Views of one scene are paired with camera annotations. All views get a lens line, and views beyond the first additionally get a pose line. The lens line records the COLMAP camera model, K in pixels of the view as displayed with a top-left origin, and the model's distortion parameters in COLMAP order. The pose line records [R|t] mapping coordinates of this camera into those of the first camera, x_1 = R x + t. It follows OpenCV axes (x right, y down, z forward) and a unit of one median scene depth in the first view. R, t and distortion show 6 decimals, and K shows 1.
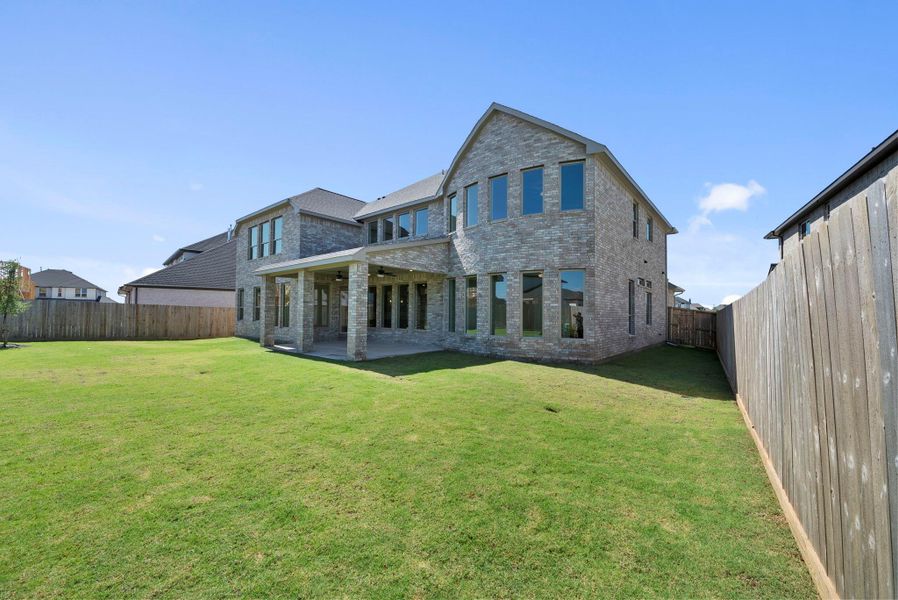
lens RADIAL K [[352.5, 0, 445.5], [0, 352.5, 304.3], [0, 0, 1]] dist [-0.000350, -0.000070]
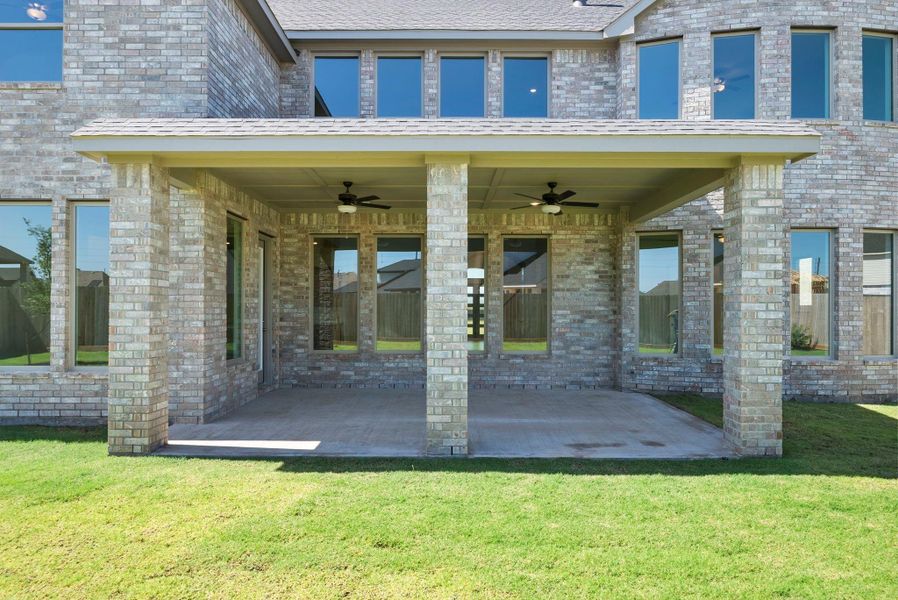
lens RADIAL K [[619.8, 0, 449.0], [0, 619.8, 300.0], [0, 0, 1]] dist [0.001307, 0.000744]
pose [[0.756546, 0.005456, 0.653918, -0.821185], [-0.013044, 0.999892, 0.006748, 0.011843], [-0.653810, -0.013635, 0.756536, 0.702802]]
